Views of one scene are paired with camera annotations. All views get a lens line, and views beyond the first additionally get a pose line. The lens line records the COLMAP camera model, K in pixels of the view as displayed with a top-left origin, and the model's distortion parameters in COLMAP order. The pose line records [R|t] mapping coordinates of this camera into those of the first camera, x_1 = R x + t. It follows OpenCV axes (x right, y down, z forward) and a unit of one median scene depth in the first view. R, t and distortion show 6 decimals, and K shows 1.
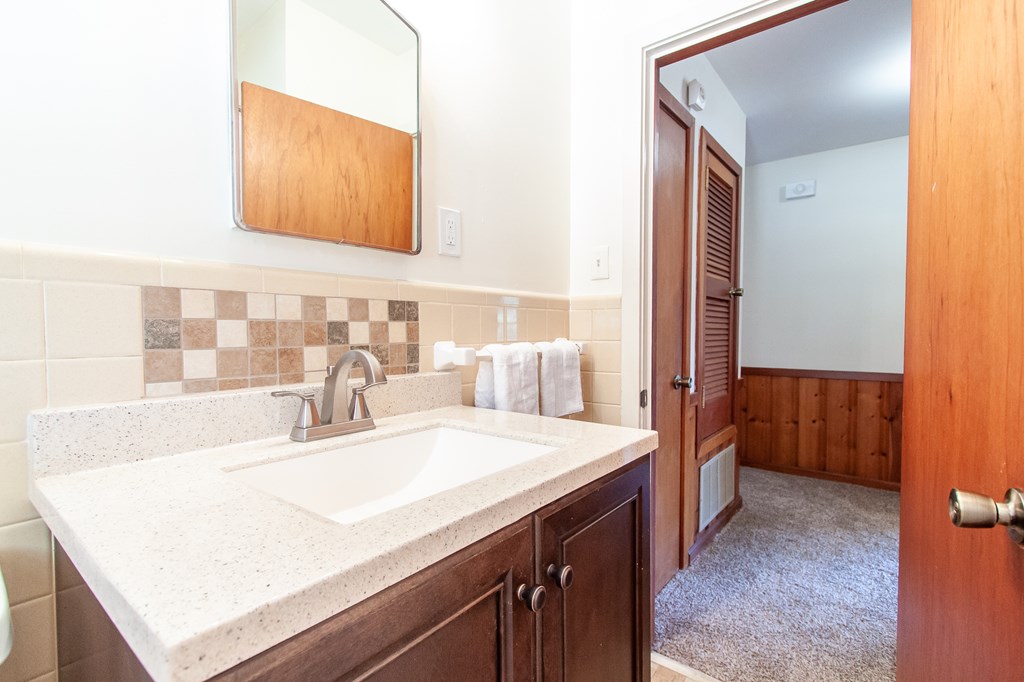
lens RADIAL K [[472.0, 0, 513.7], [0, 472.0, 342.1], [0, 0, 1]] dist [0.003987, -0.000239]
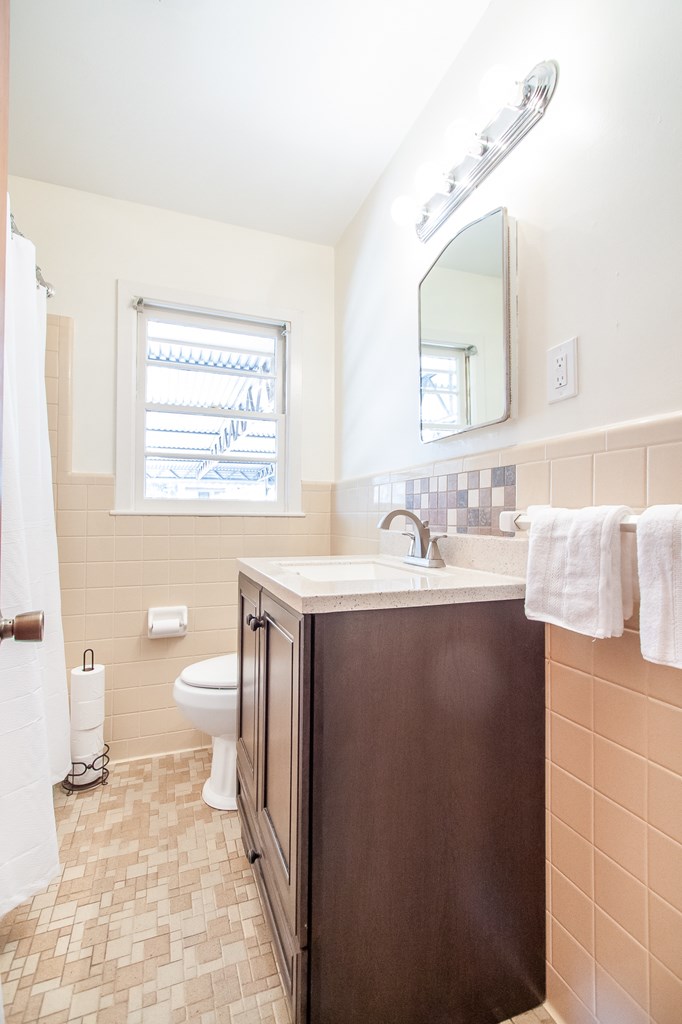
lens RADIAL K [[472.0, 0, 341.5], [0, 472.0, 510.3], [0, 0, 1]] dist [0.003987, -0.000239]
pose [[-0.501303, -0.010902, -0.865203, 0.860689], [-0.026047, 0.999658, 0.002495, 0.016334], [0.864880, 0.023787, -0.501415, 1.232085]]
